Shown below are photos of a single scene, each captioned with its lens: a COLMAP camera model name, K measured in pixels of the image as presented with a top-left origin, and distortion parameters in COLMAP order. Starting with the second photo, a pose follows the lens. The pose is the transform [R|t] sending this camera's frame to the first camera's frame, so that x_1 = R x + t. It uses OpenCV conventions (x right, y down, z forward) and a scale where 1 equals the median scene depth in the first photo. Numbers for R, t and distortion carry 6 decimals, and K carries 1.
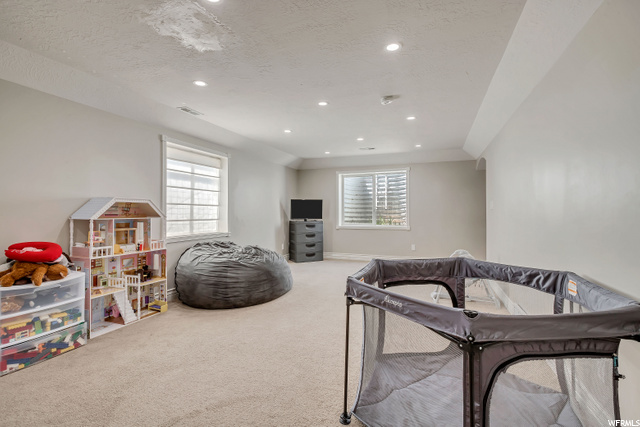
lens RADIAL K [[311.2, 0, 320.1], [0, 311.2, 211.4], [0, 0, 1]] dist [-0.001597, 0.000050]
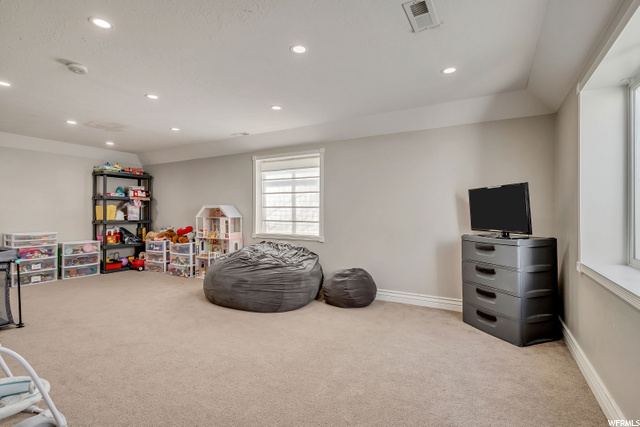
lens RADIAL K [[311.2, 0, 318.9], [0, 311.2, 215.2], [0, 0, 1]] dist [-0.001597, 0.000050]
pose [[-0.173611, 0.003787, -0.984807, 0.645075], [-0.005117, 0.999976, 0.004748, 0.000704], [0.984801, 0.005863, -0.173588, 1.275602]]
